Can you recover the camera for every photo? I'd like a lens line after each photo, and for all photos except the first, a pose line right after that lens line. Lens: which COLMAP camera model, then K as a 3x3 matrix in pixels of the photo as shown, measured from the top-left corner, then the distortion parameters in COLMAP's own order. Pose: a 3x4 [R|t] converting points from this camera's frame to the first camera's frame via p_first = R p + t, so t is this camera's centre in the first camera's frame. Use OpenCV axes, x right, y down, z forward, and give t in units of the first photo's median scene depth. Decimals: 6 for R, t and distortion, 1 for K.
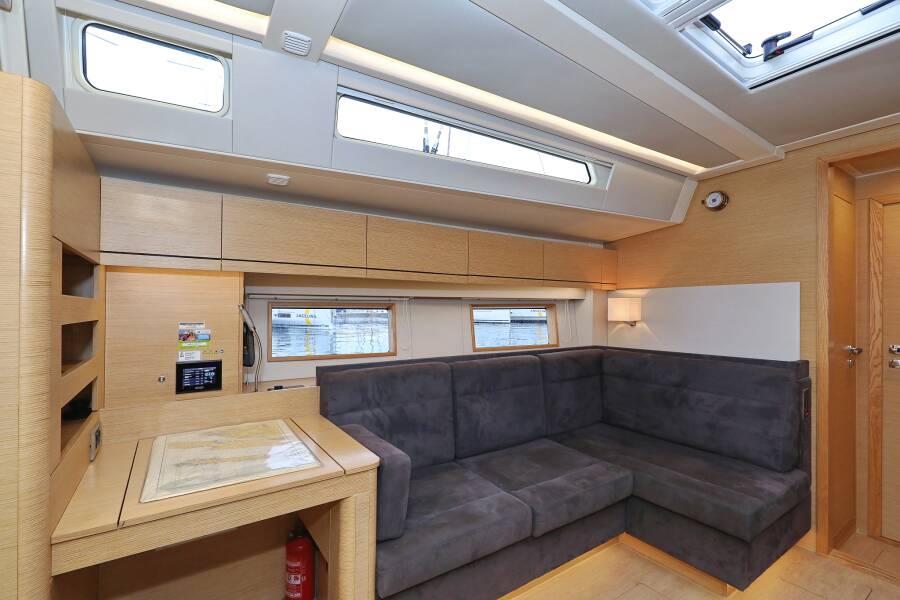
lens RADIAL K [[412.6, 0, 478.2], [0, 412.6, 310.5], [0, 0, 1]] dist [-0.000173, 0.000141]
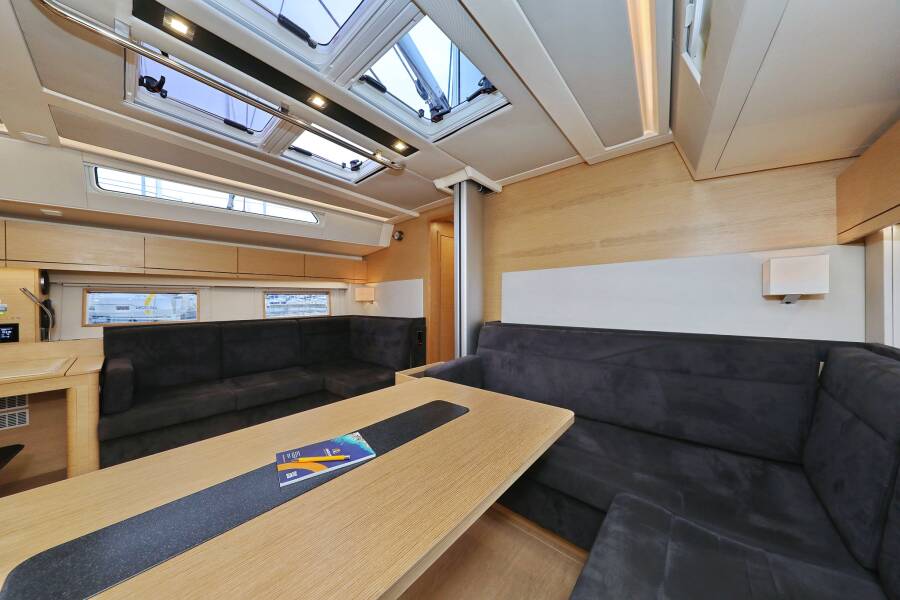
lens RADIAL K [[280.9, 0, 463.8], [0, 280.9, 308.4], [0, 0, 1]] dist [-0.000551, -0.000088]
pose [[0.970145, -0.015811, 0.242008, 0.646560], [0.009036, 0.999536, 0.029082, 0.037464], [-0.242356, -0.026027, 0.969838, -0.386005]]
